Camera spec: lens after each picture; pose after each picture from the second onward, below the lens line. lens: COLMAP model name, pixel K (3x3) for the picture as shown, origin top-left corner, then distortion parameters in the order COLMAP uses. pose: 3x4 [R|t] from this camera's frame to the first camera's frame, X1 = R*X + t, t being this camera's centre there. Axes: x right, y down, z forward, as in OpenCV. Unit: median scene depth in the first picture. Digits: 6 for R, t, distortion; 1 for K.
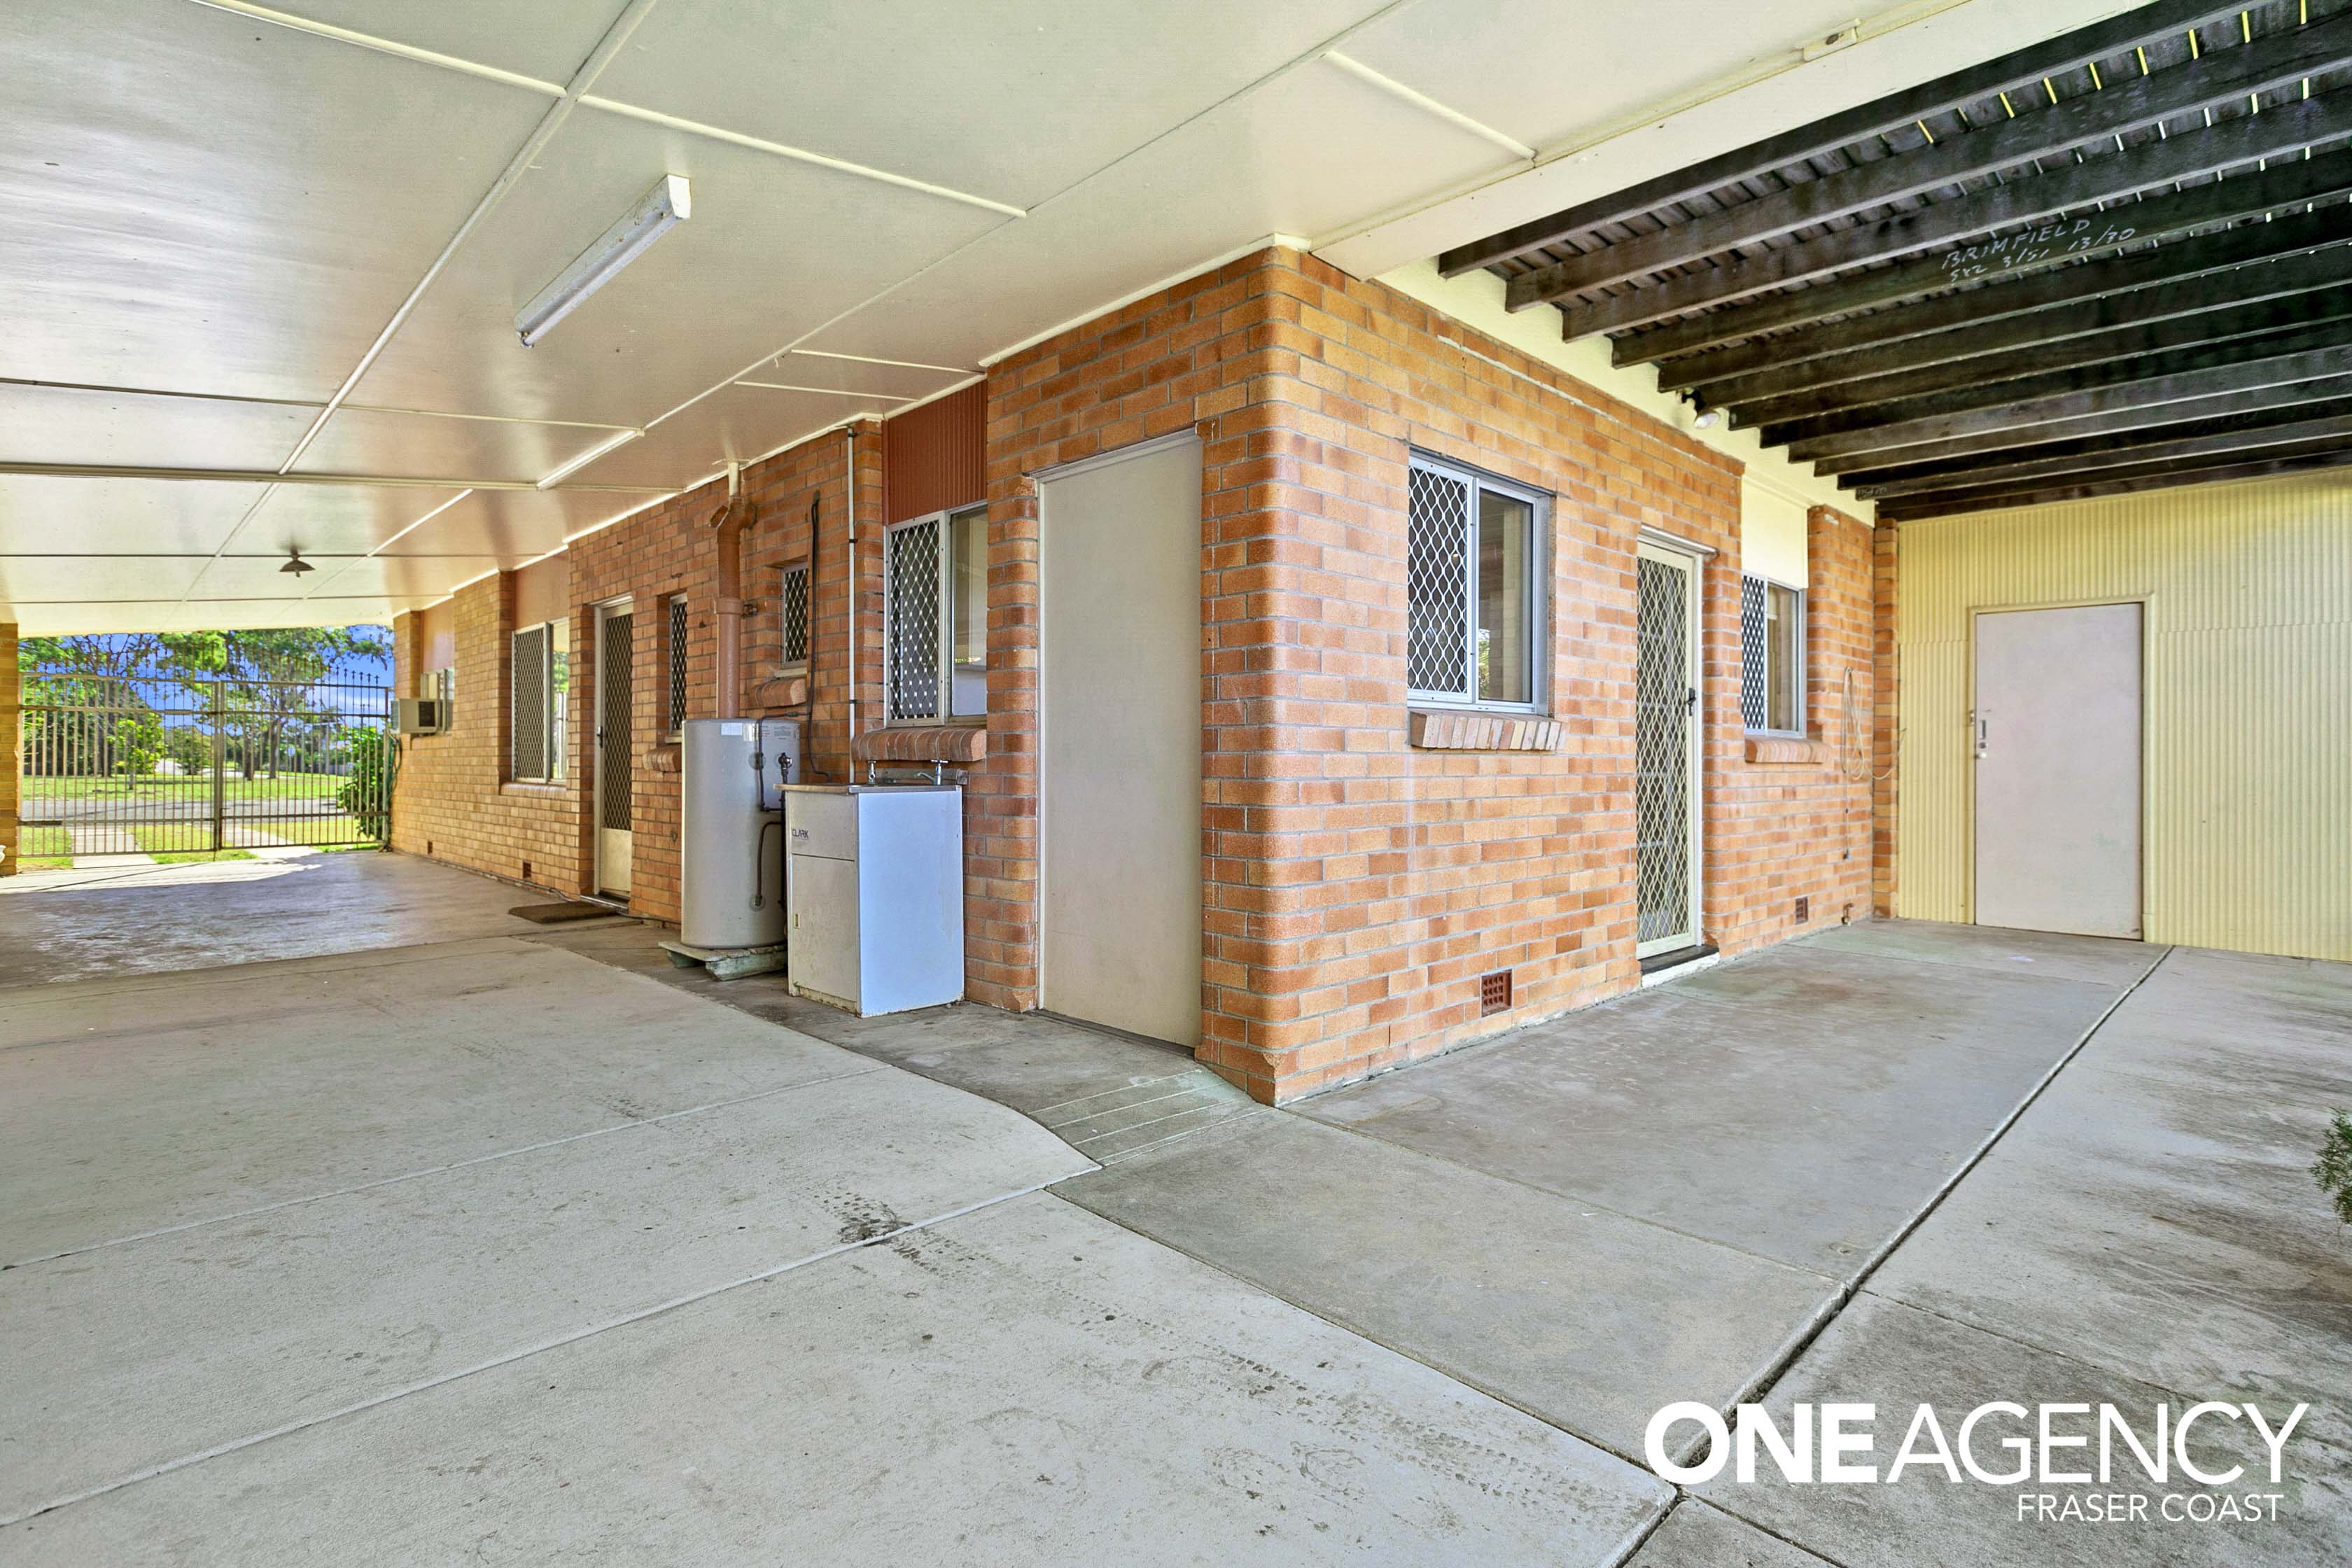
lens RADIAL K [[1149.6, 0, 1176.2], [0, 1149.6, 748.9], [0, 0, 1]] dist [-0.000722, -0.000810]
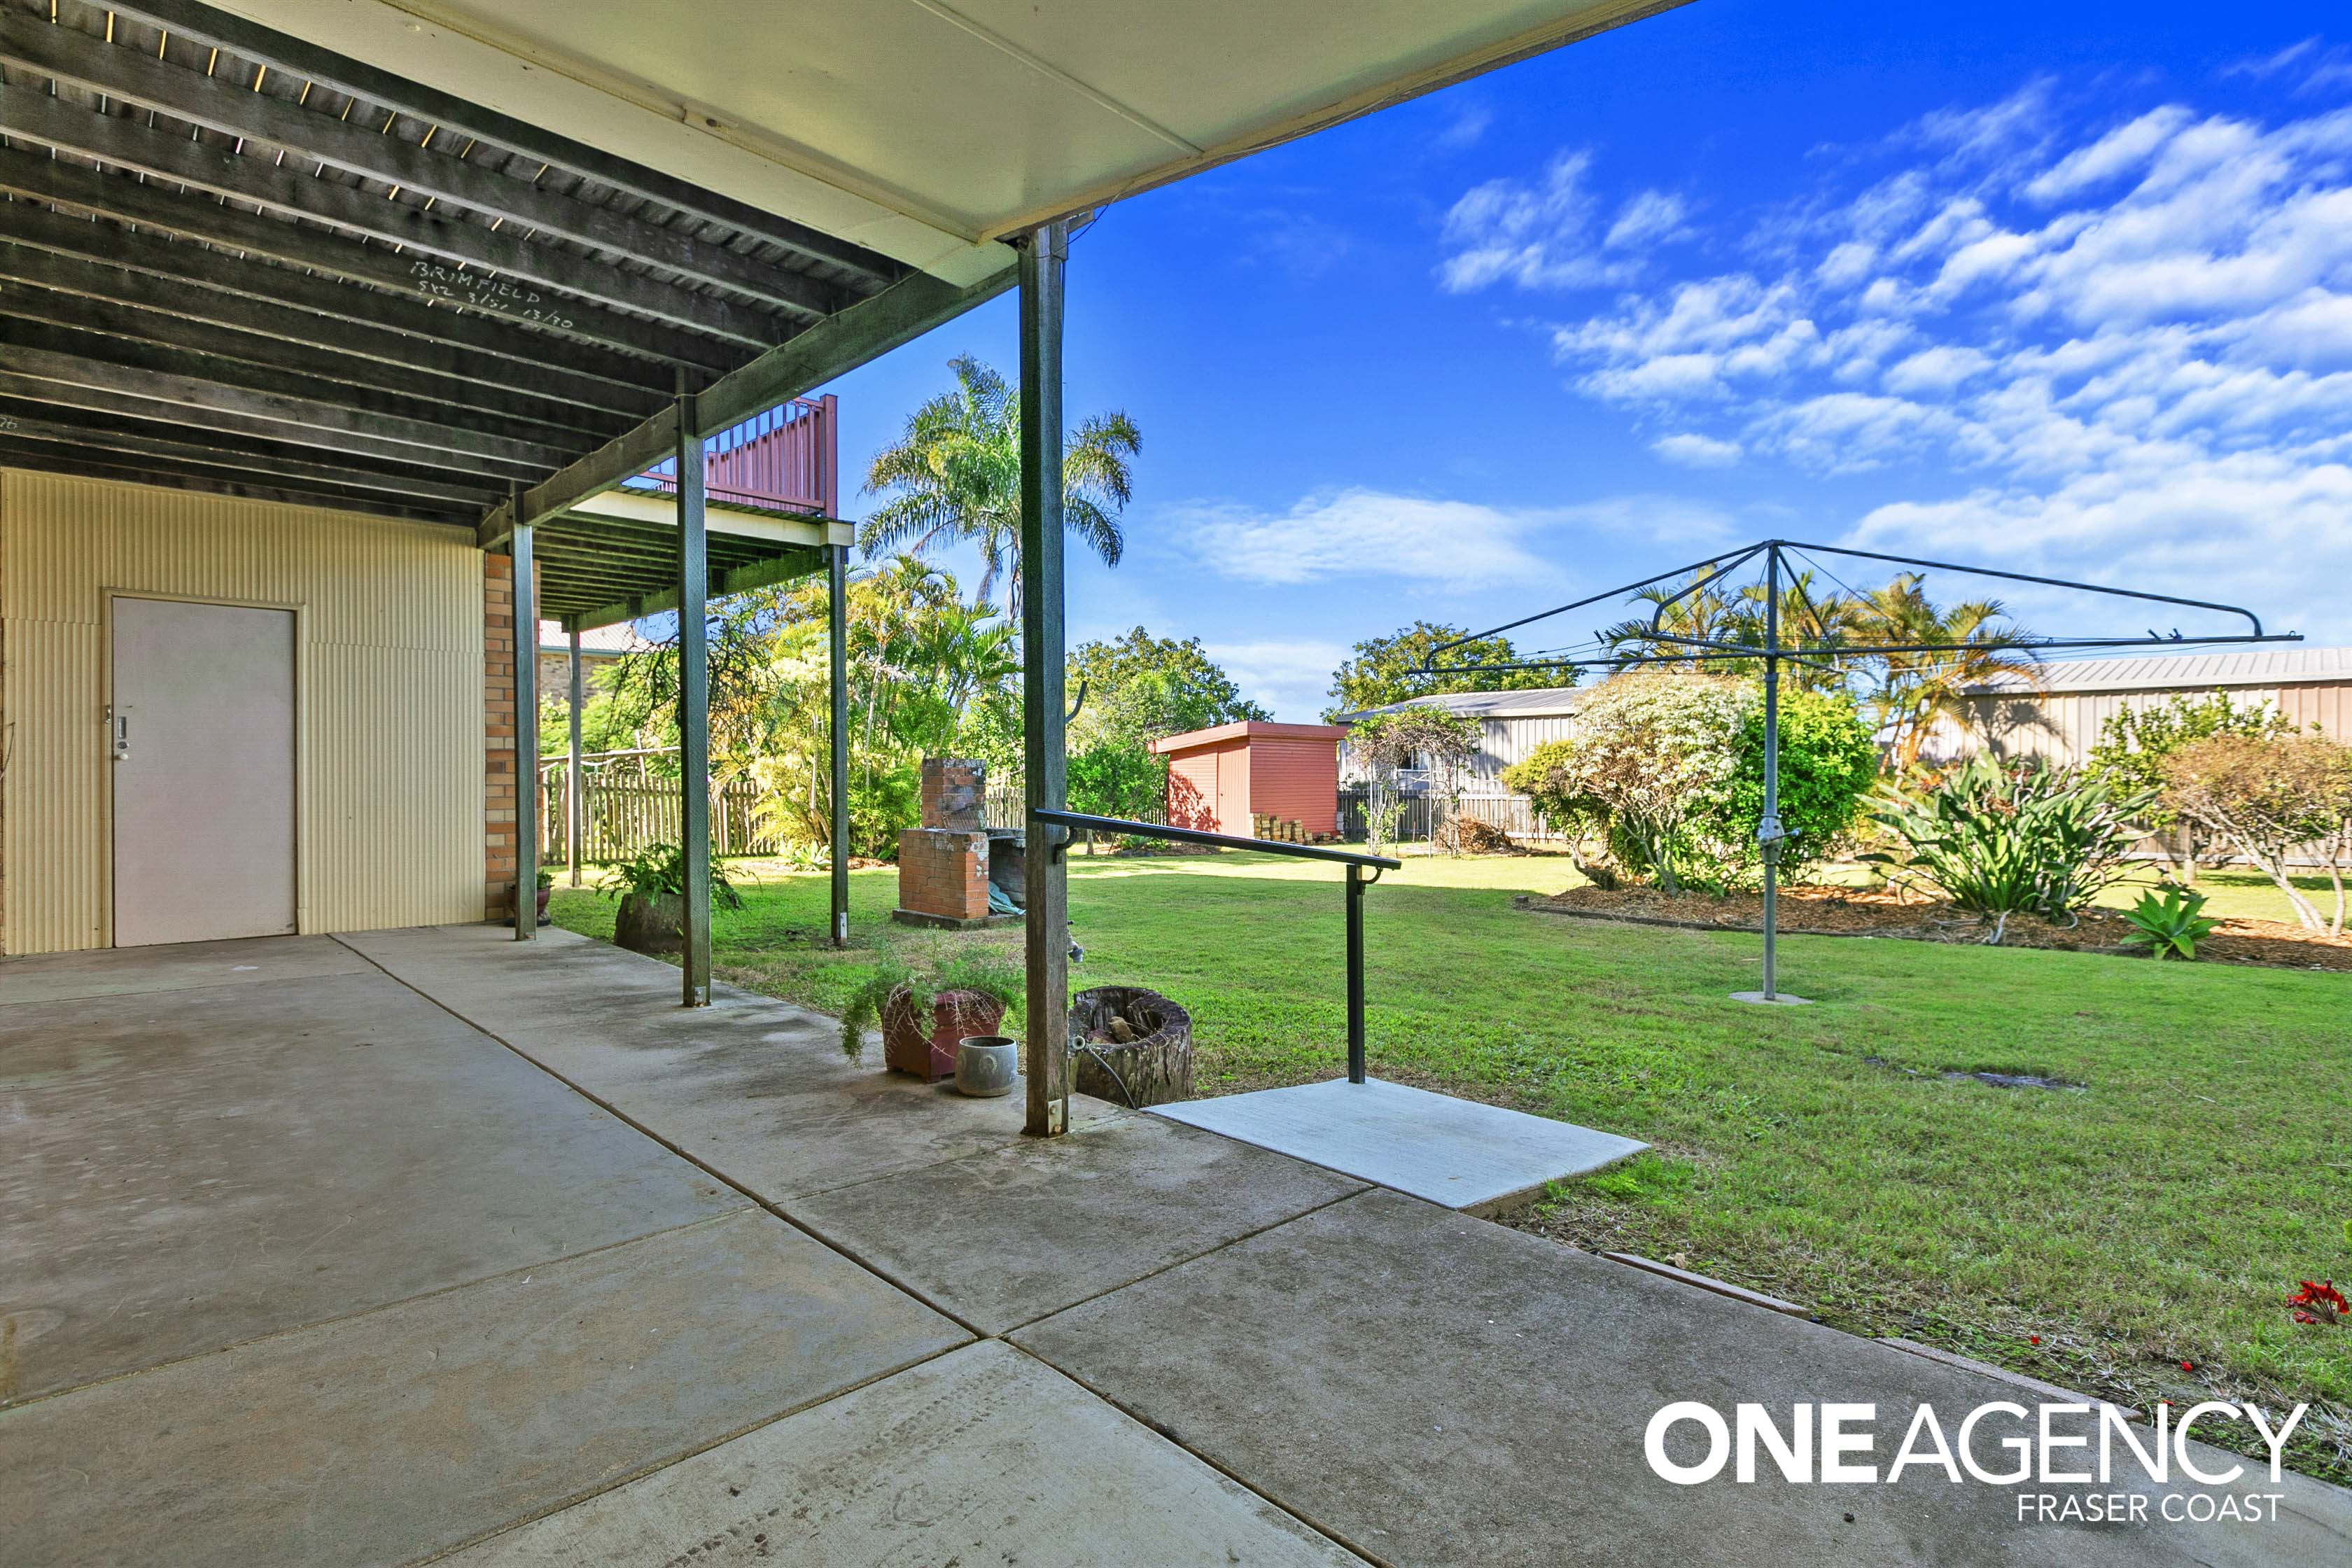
lens RADIAL K [[1134.6, 0, 1190.7], [0, 1134.6, 769.9], [0, 0, 1]] dist [-0.002219, -0.001627]
pose [[-0.021530, -0.006253, 0.999749, -0.401329], [-0.011803, 0.999912, 0.006000, 0.002248], [-0.999699, -0.011671, -0.021601, 0.399007]]
